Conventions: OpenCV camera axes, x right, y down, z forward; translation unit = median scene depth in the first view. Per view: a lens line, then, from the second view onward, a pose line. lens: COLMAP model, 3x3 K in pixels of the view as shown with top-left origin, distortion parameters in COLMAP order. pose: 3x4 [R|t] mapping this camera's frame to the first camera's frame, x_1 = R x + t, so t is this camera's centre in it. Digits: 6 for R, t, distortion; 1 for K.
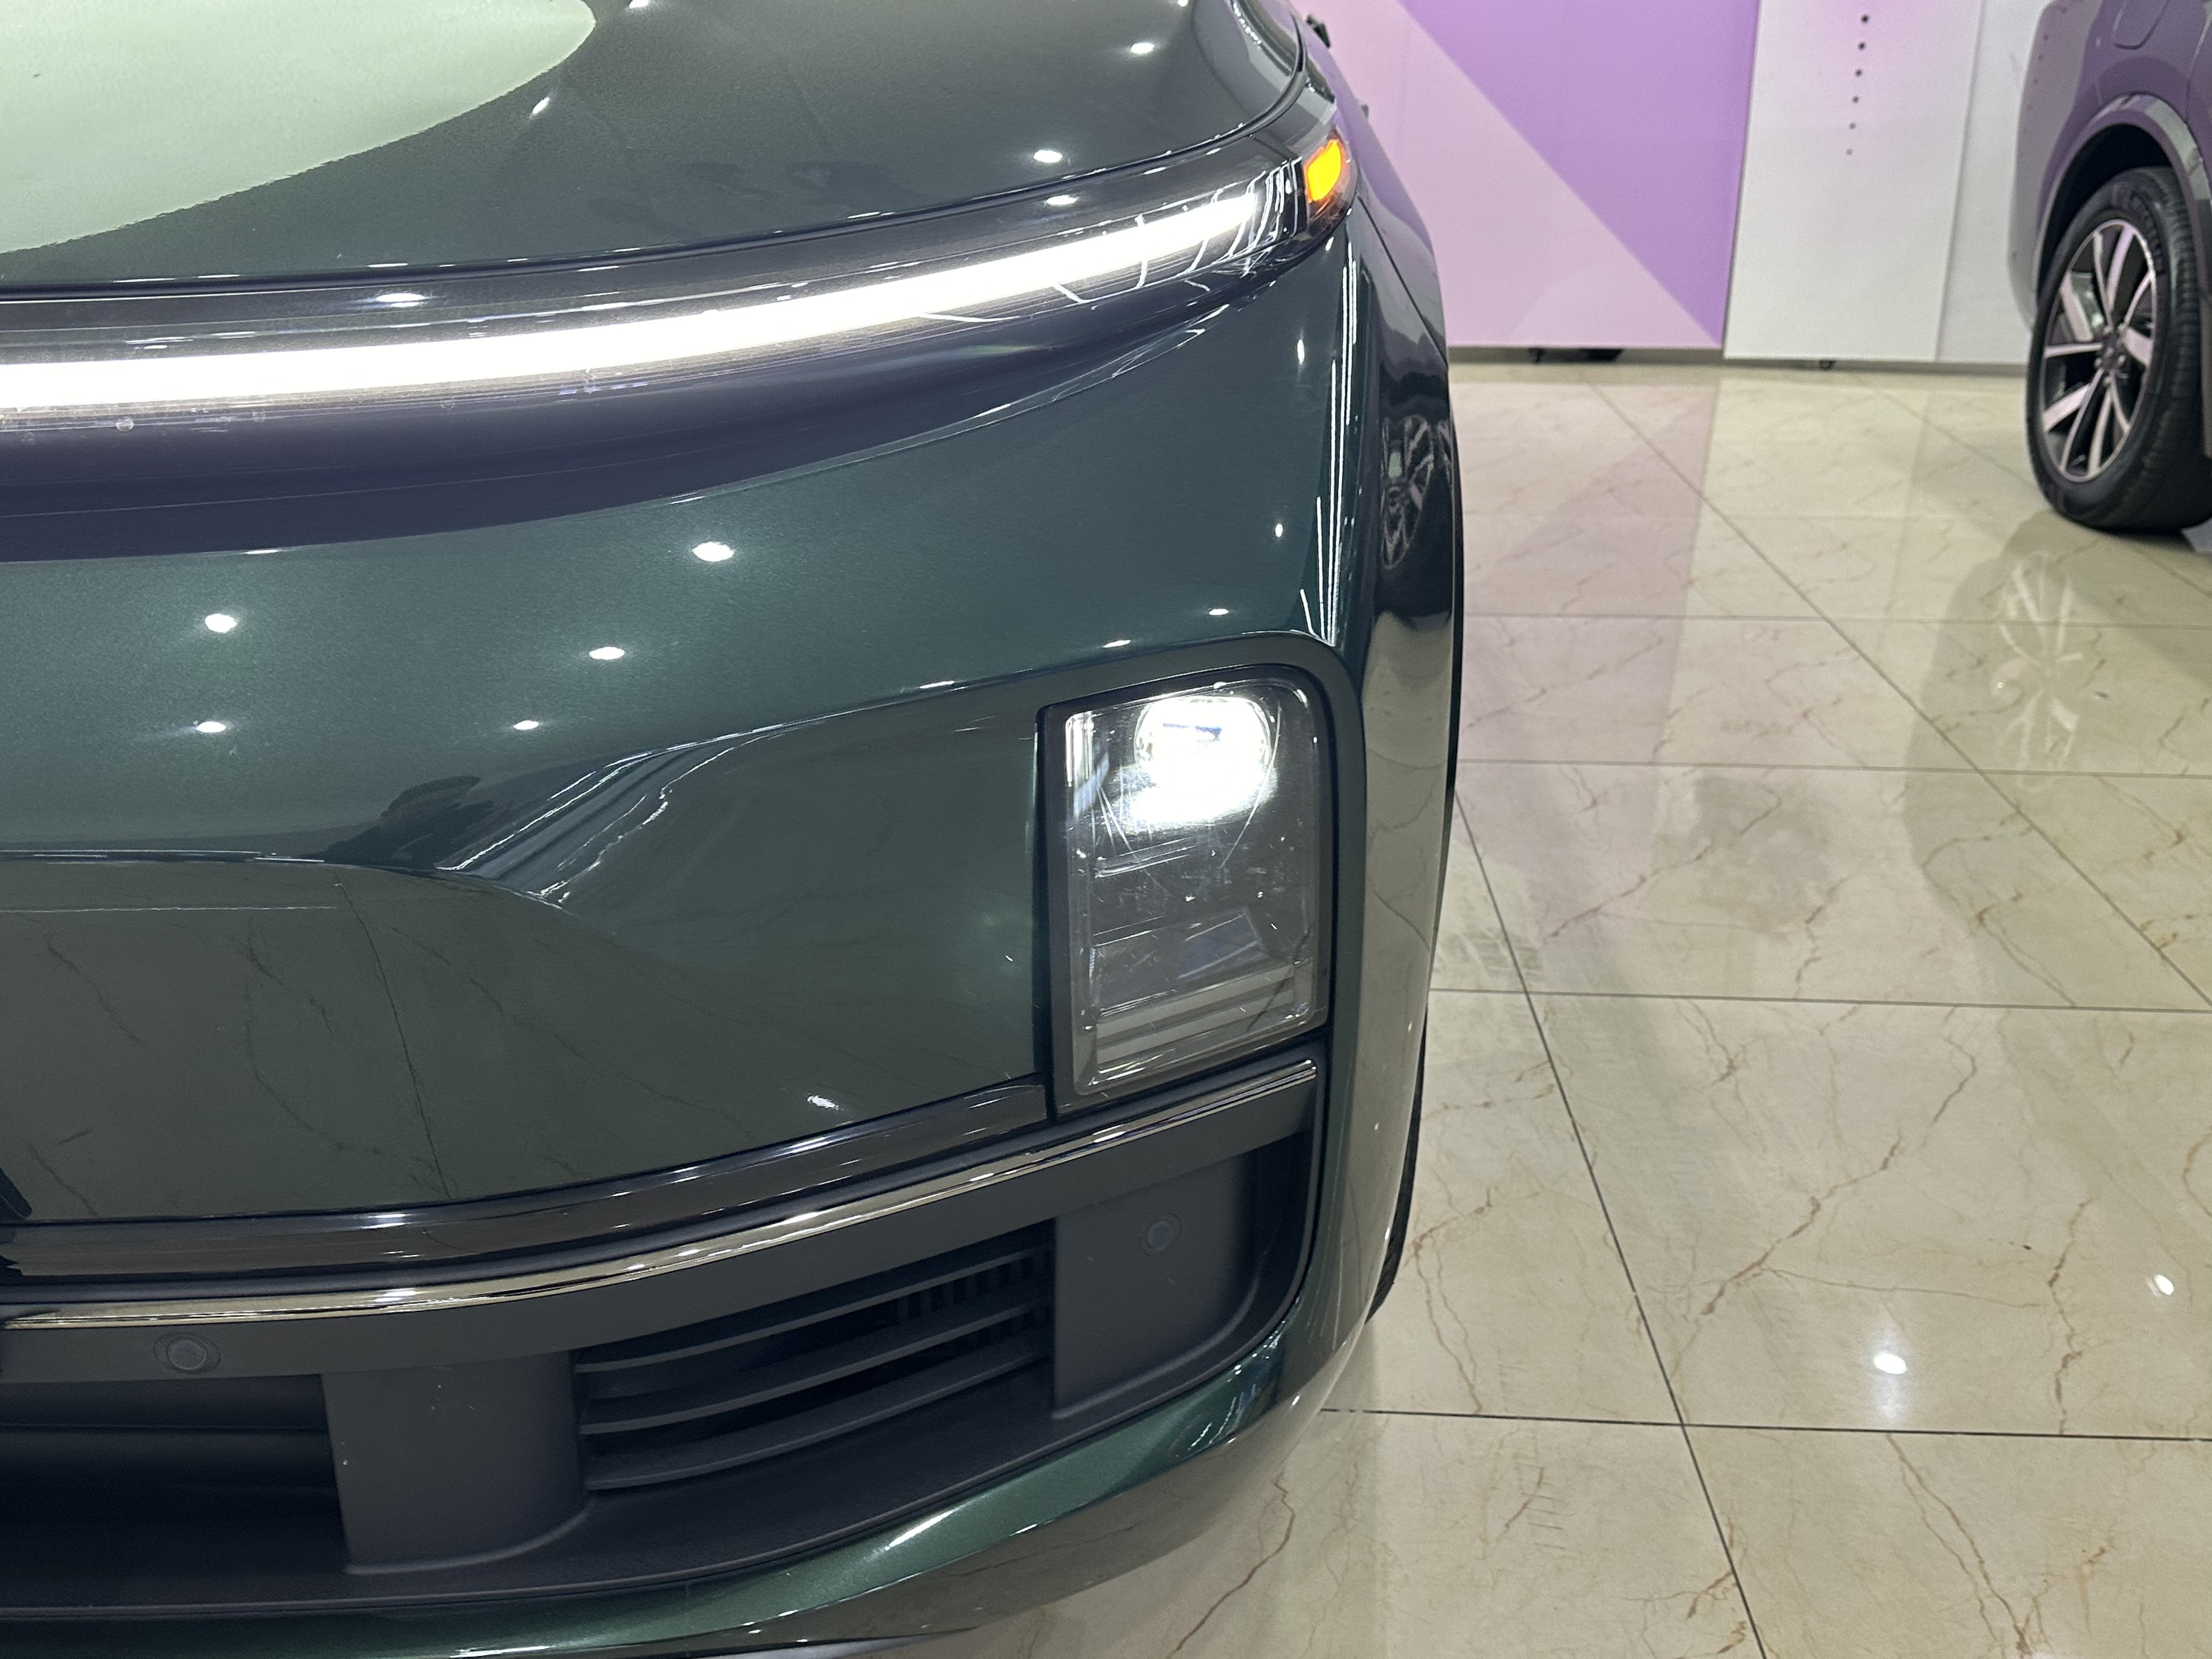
lens RADIAL K [[2125.6, 0, 1145.6], [0, 2125.6, 837.9], [0, 0, 1]] dist [-0.004899, 0.000000]
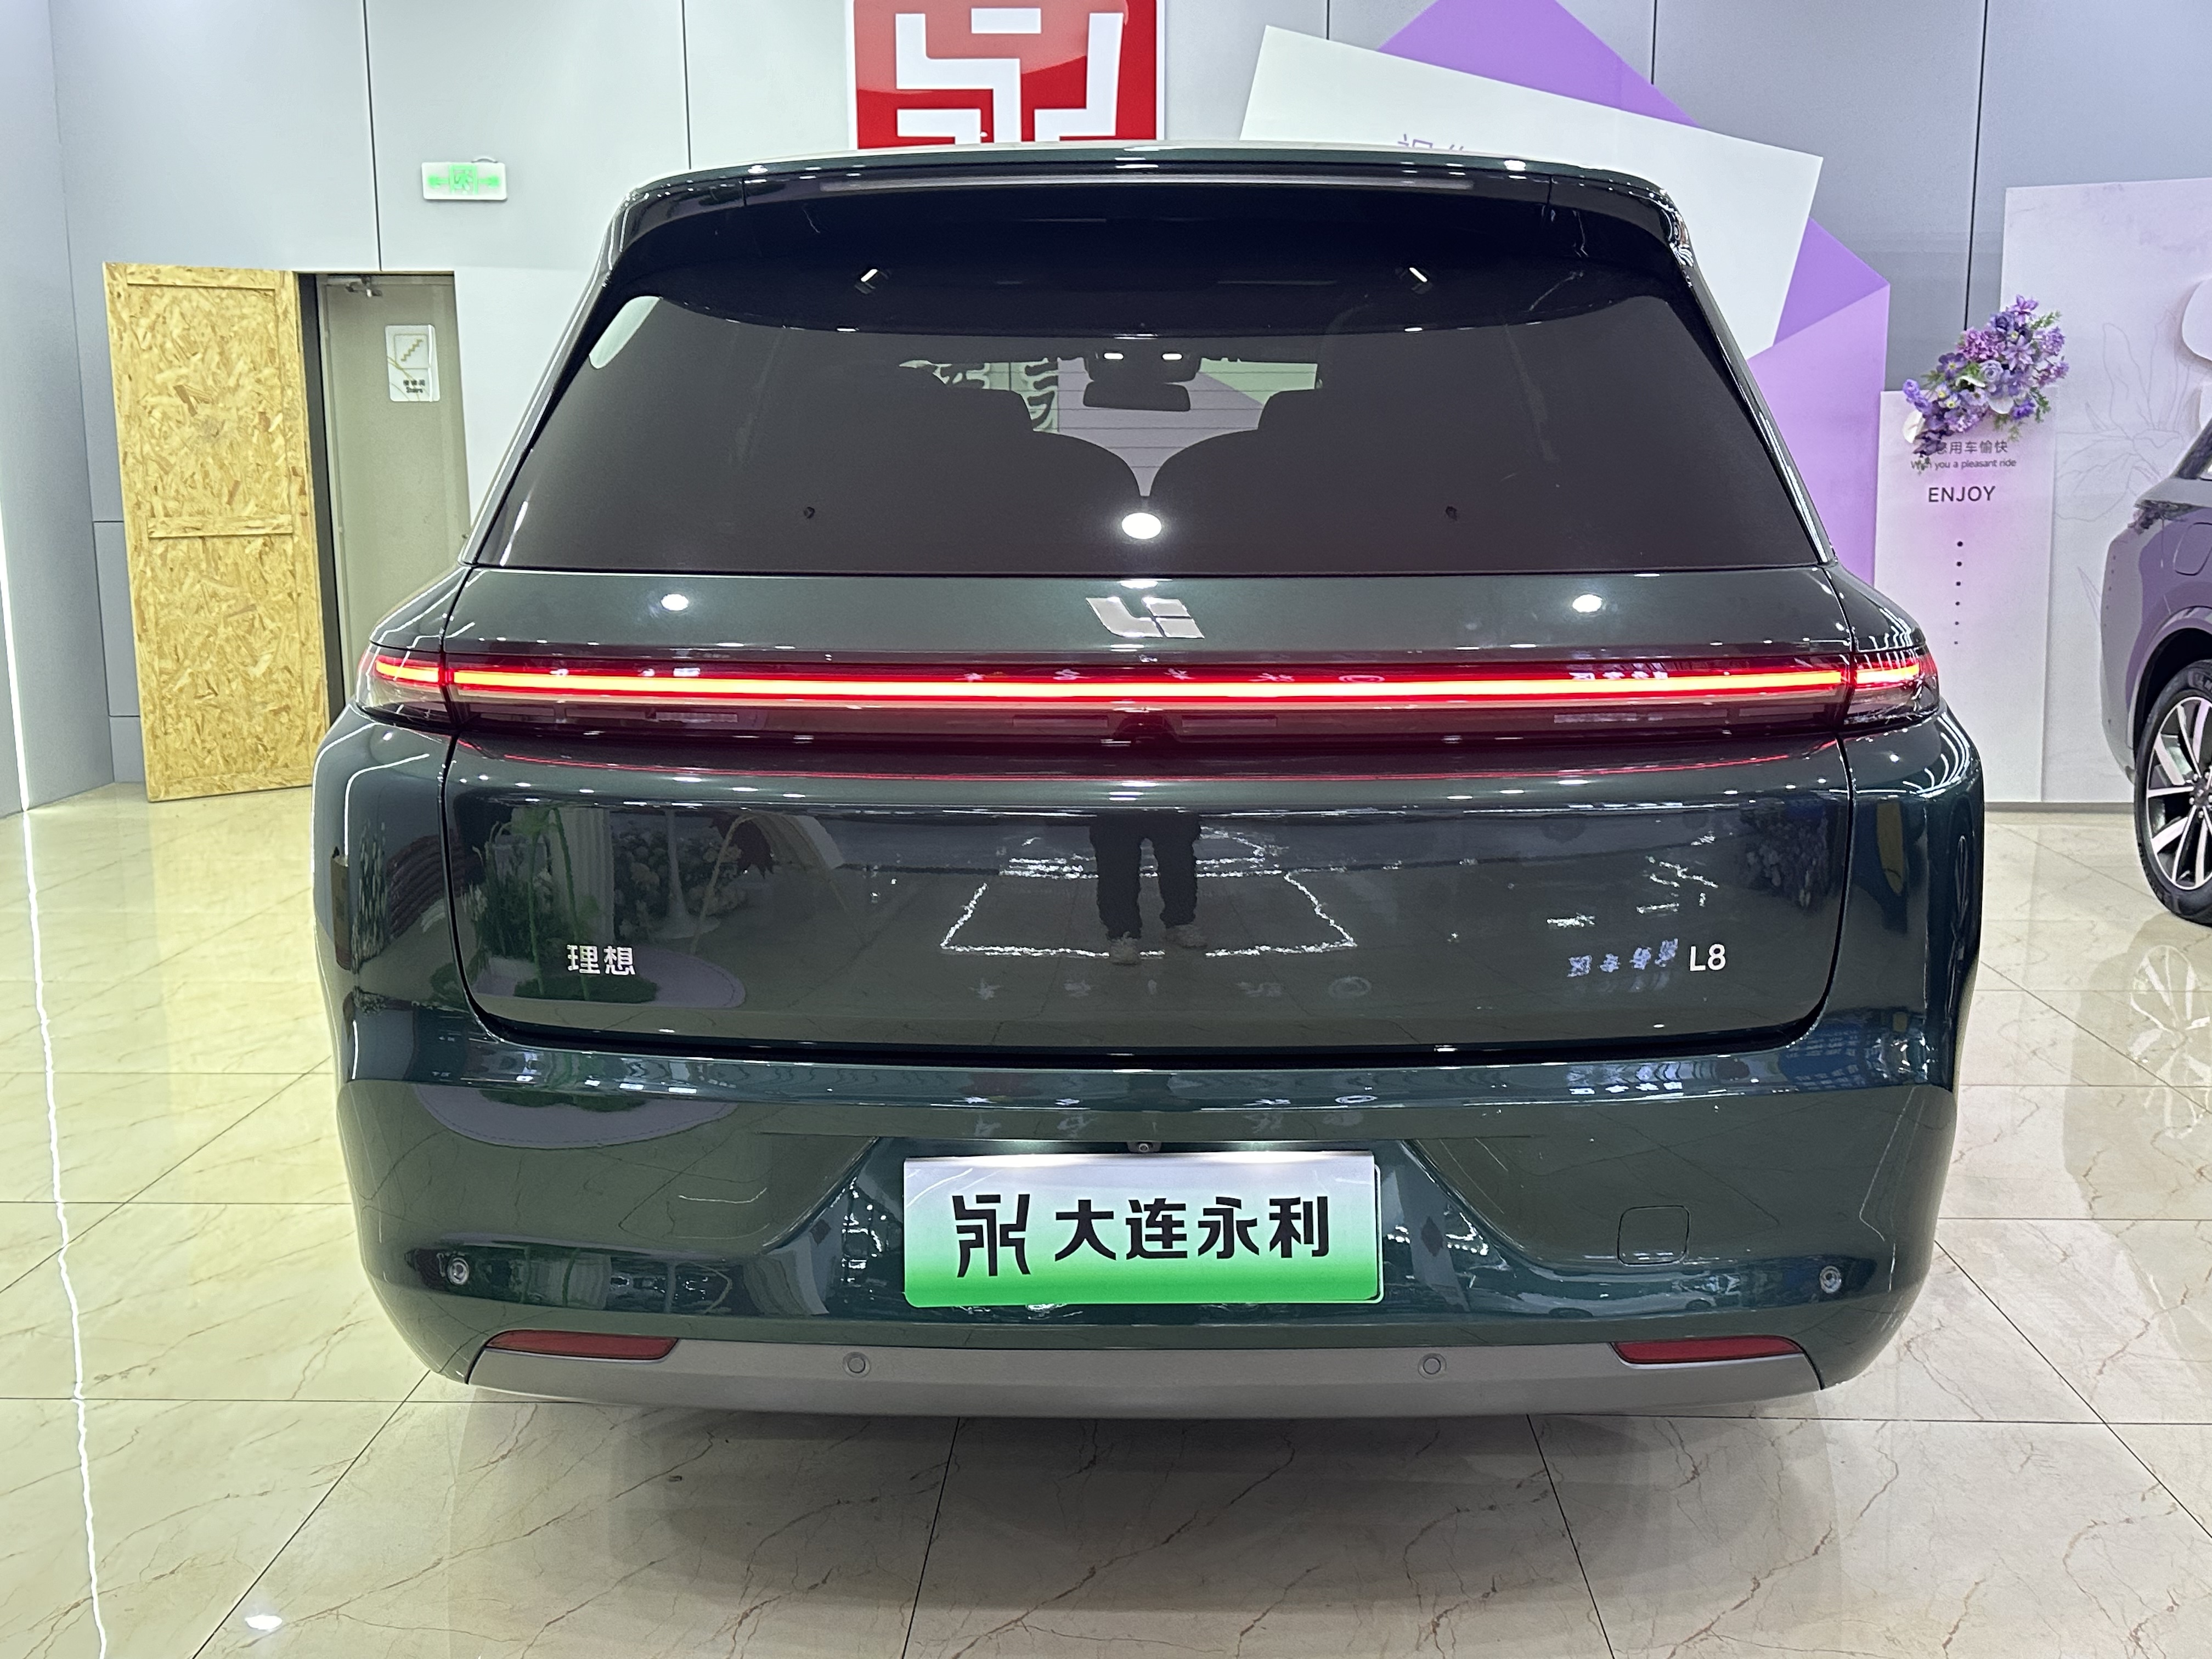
lens RADIAL K [[2125.6, 0, 1102.4], [0, 2125.6, 837.2], [0, 0, 1]] dist [-0.004899, 0.000000]
pose [[0.999578, -0.016557, -0.023886, -0.192538], [0.011147, 0.977409, -0.211061, 0.067212], [0.026841, 0.210705, 0.977181, -0.294173]]
